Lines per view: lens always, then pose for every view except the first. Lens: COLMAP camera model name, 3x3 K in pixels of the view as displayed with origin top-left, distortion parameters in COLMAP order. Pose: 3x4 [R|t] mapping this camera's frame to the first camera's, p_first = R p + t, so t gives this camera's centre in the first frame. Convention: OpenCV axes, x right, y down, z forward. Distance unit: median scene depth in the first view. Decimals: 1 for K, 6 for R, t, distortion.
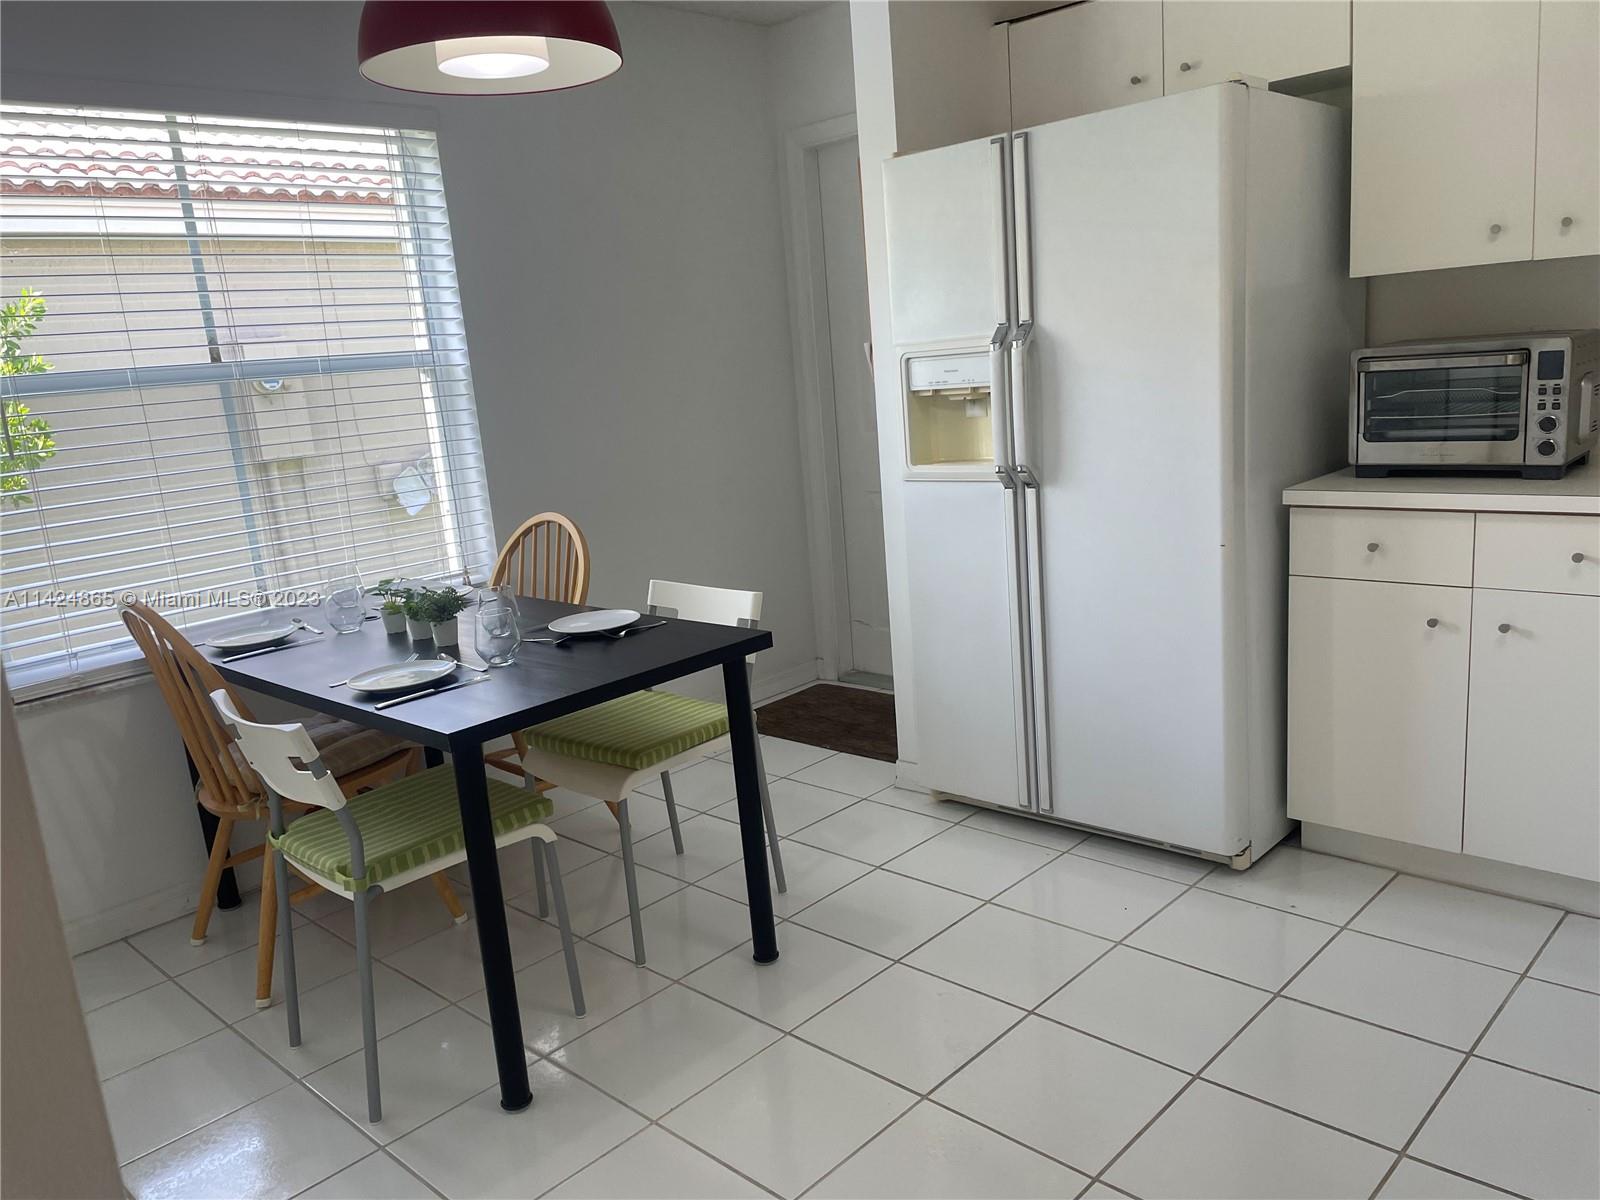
lens RADIAL K [[1198.2, 0, 791.9], [0, 1198.2, 612.2], [0, 0, 1]] dist [0.099853, -0.111898]
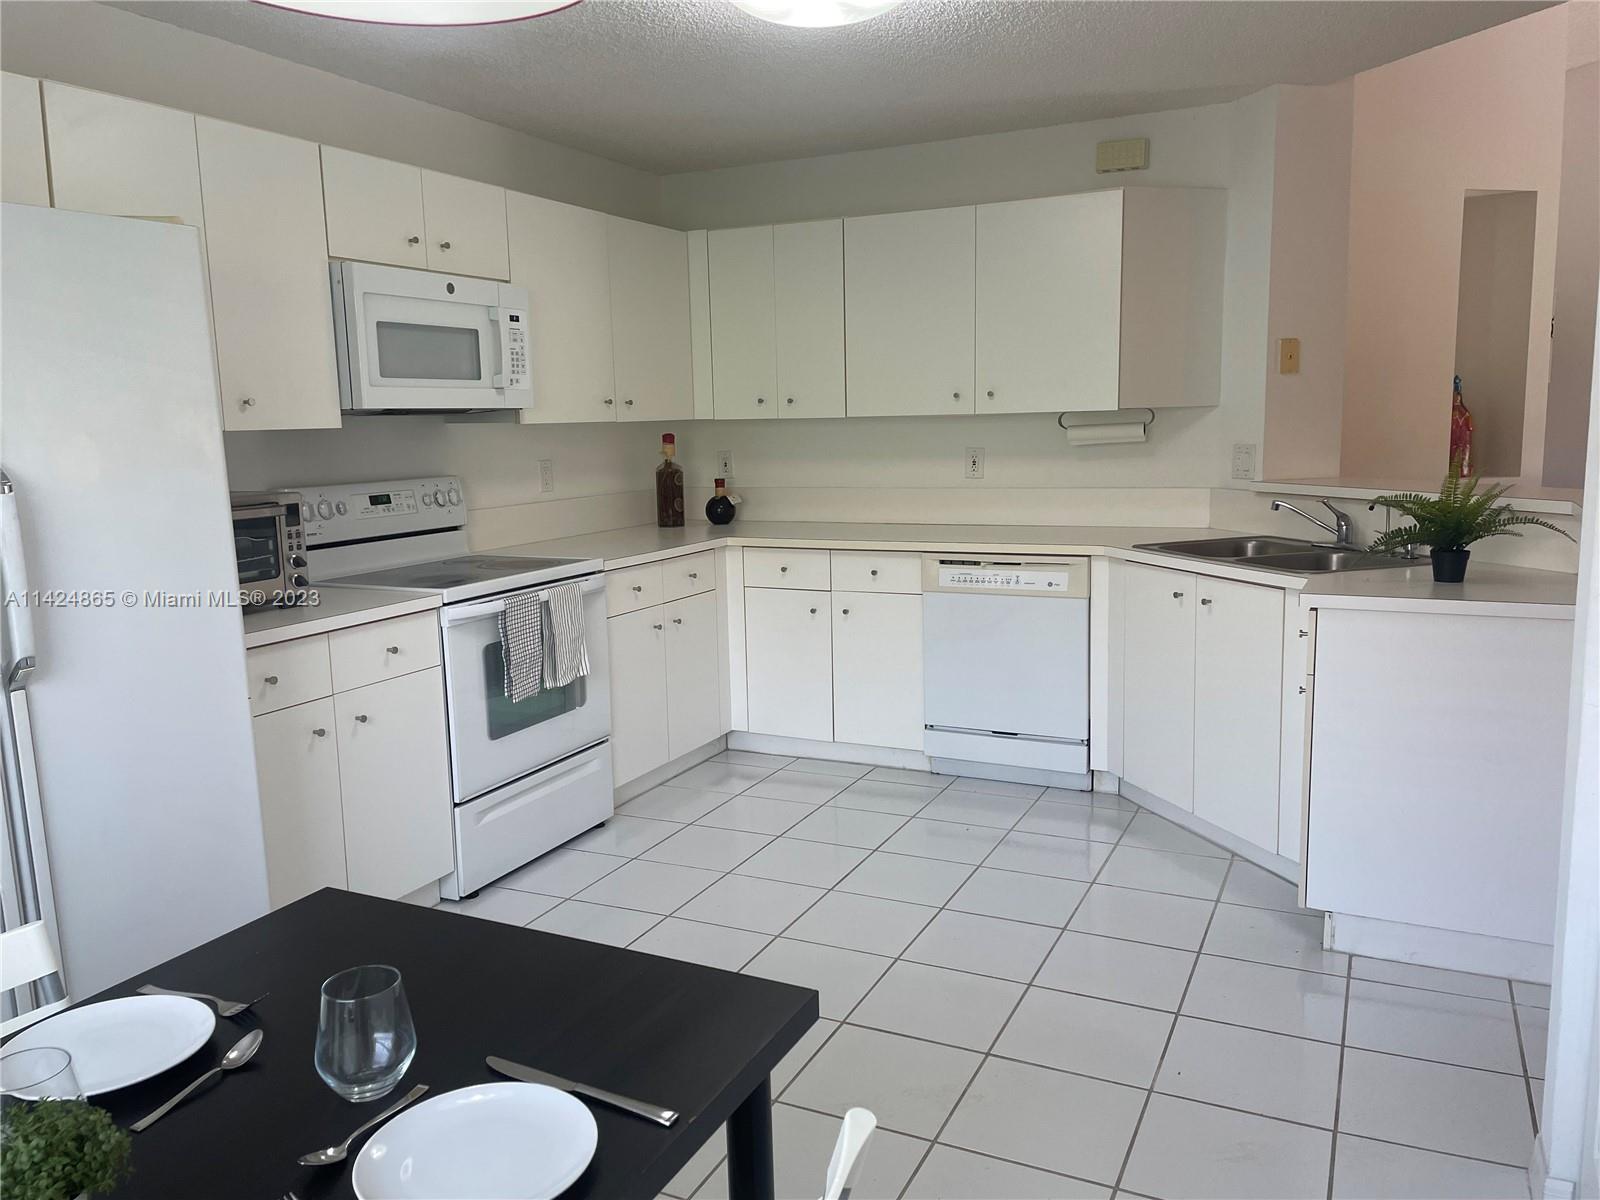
lens RADIAL K [[1200.7, 0, 798.9], [0, 1200.7, 593.7], [0, 0, 1]] dist [0.092768, -0.115040]
pose [[-0.304165, -0.052848, 0.951152, -0.627512], [0.251145, 0.958688, 0.133580, -0.142001], [-0.918918, 0.279508, -0.278327, 0.789008]]
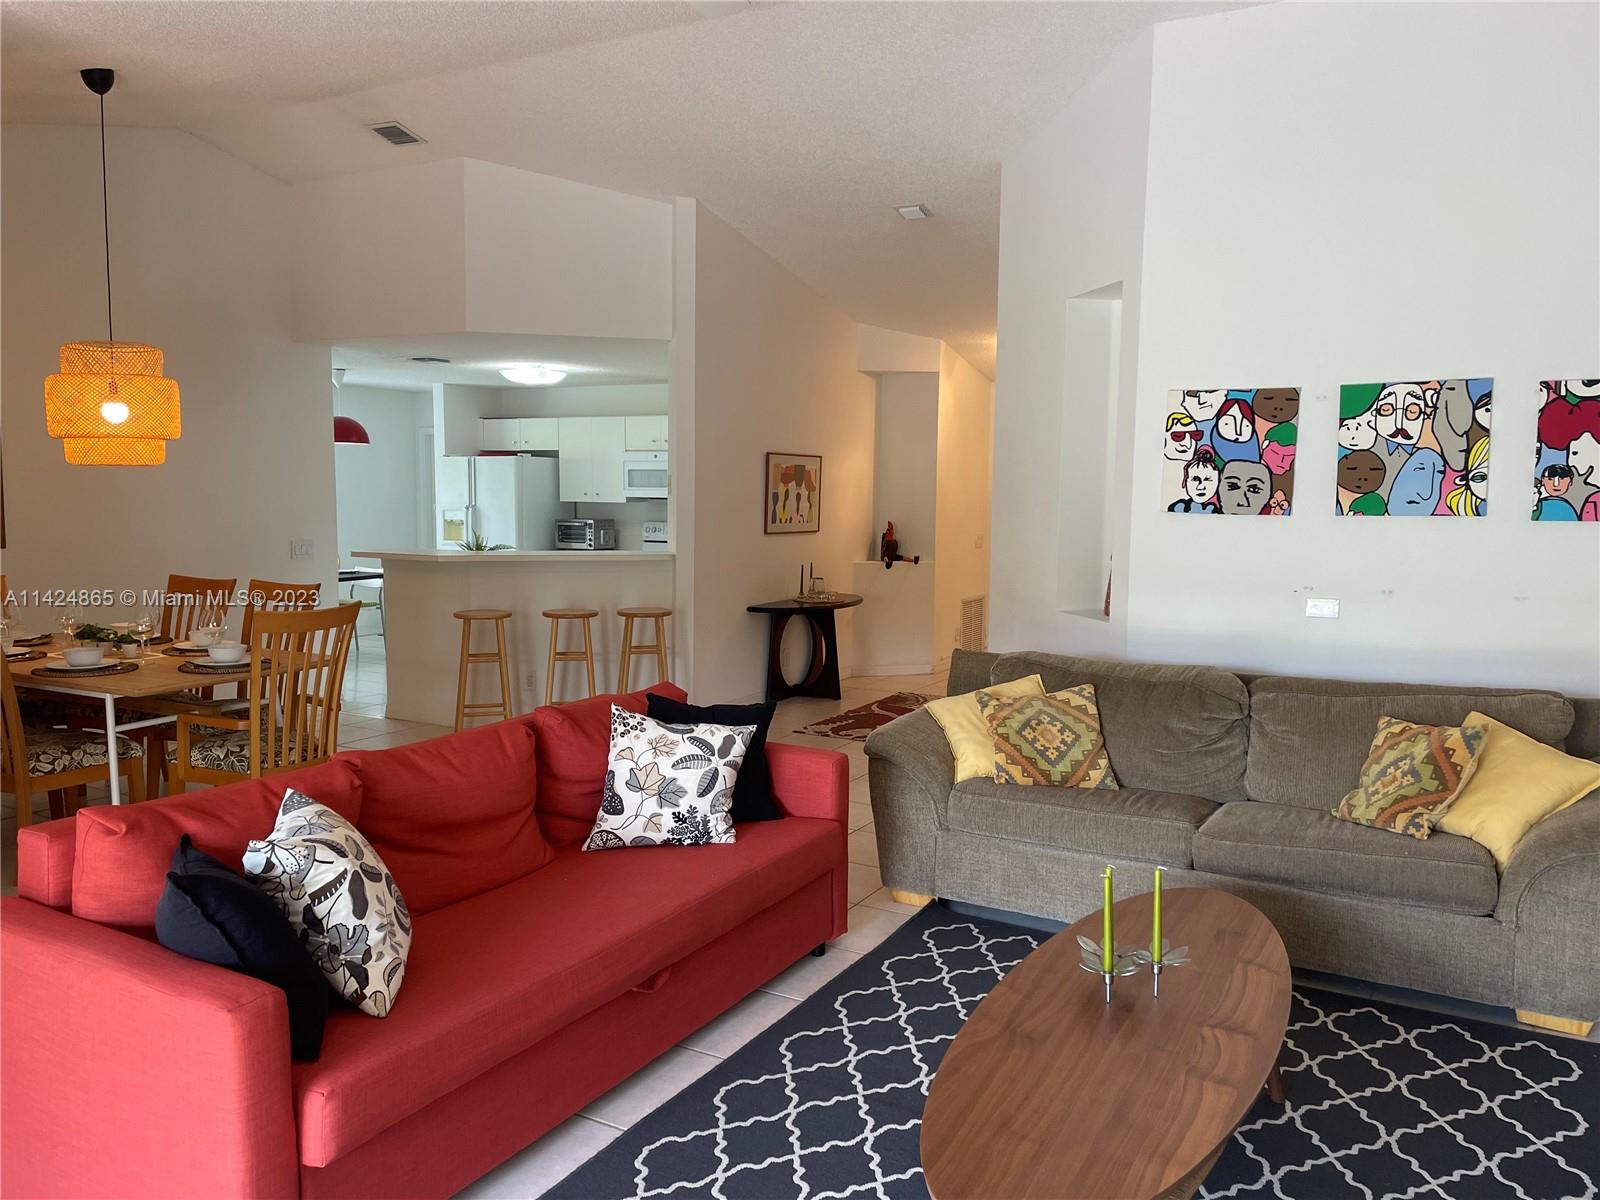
lens RADIAL K [[1205.8, 0, 791.1], [0, 1205.8, 595.5], [0, 0, 1]] dist [0.094440, -0.117136]
pose [[0.964457, 0.064410, 0.256271, 0.197606], [-0.029503, 0.990021, -0.137797, 0.541391], [-0.262589, 0.125338, 0.956733, -2.882752]]
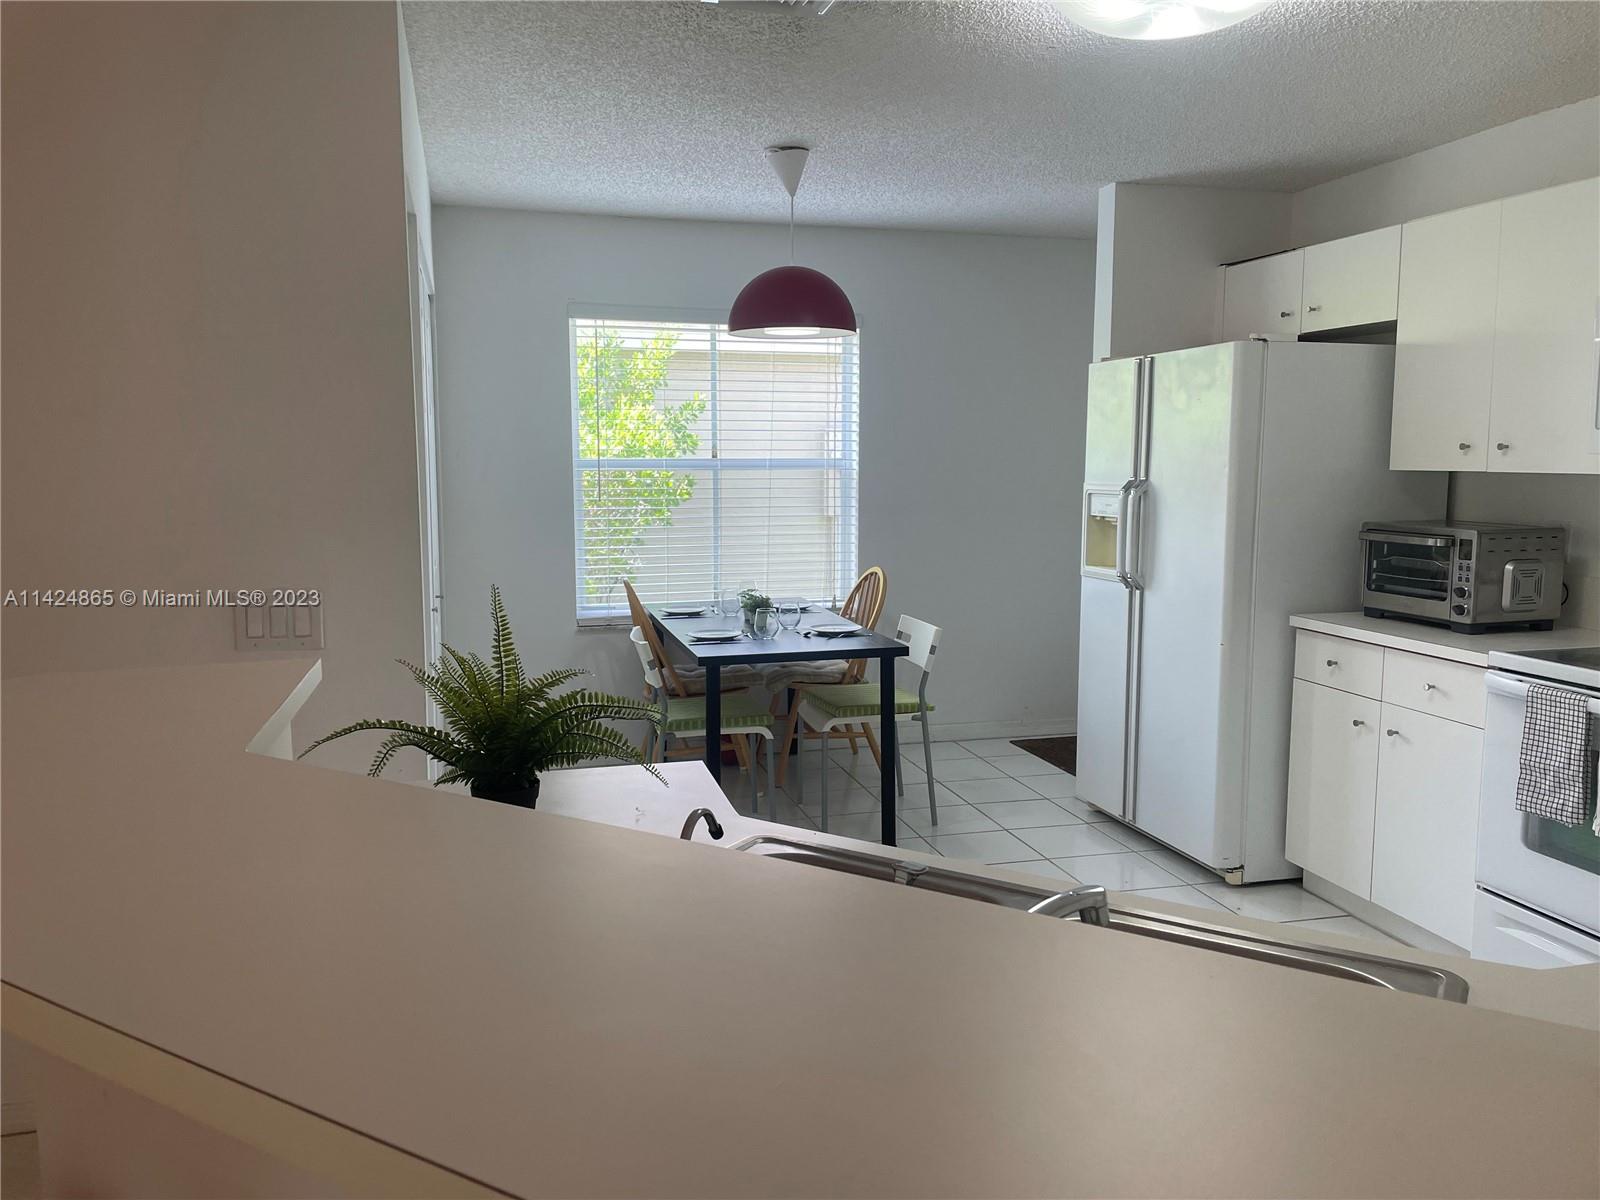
lens RADIAL K [[1194.8, 0, 789.7], [0, 1194.8, 593.5], [0, 0, 1]] dist [0.095374, -0.122431]
pose [[0.848943, 0.141268, -0.509253, 0.597820], [-0.179328, 0.983442, -0.026138, 0.014036], [0.497128, 0.113513, 0.860220, -0.465435]]
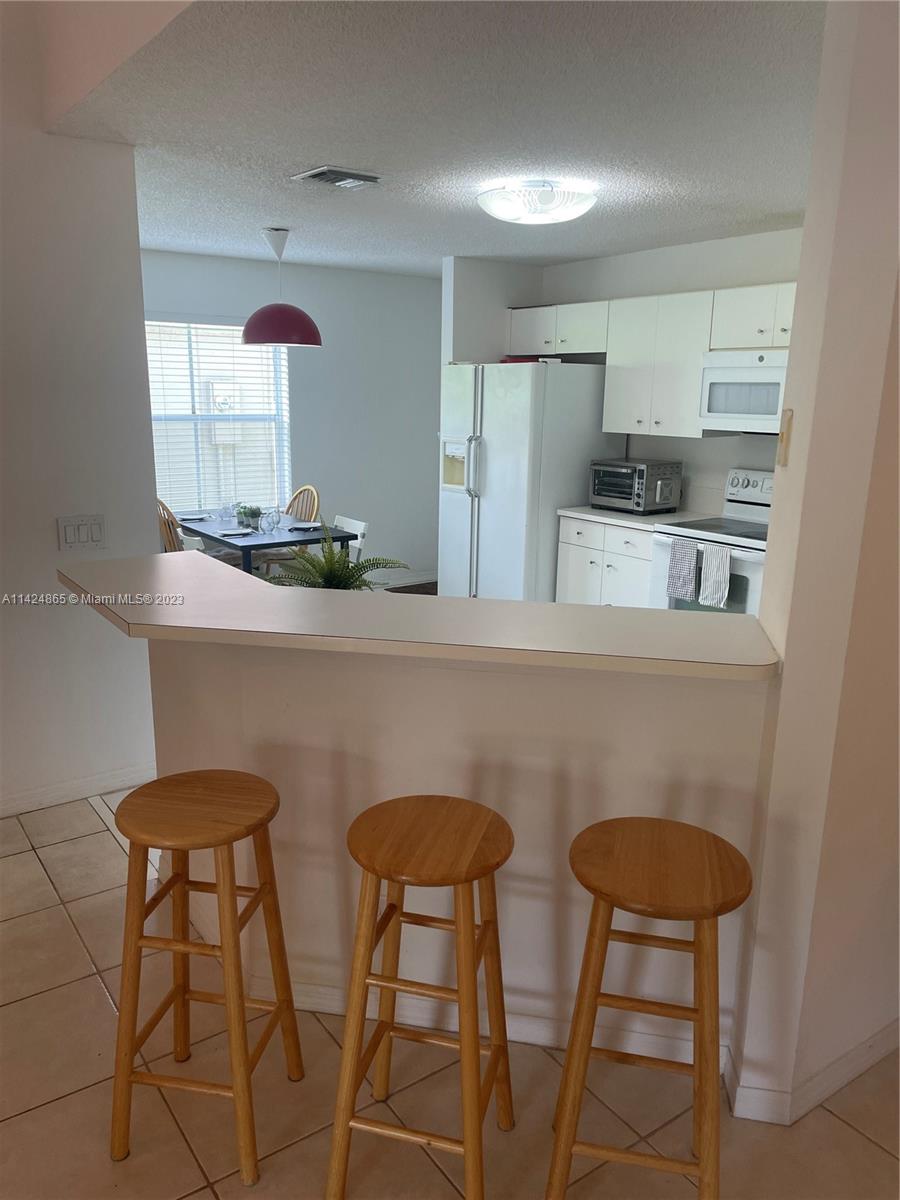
lens RADIAL K [[901.6, 0, 430.0], [0, 901.6, 607.0], [0, 0, 1]] dist [0.098238, -0.131888]
pose [[0.975106, 0.139479, -0.172379, 0.485597], [-0.133772, 0.990019, 0.044347, 0.060287], [0.176844, -0.020184, 0.984032, -0.983095]]
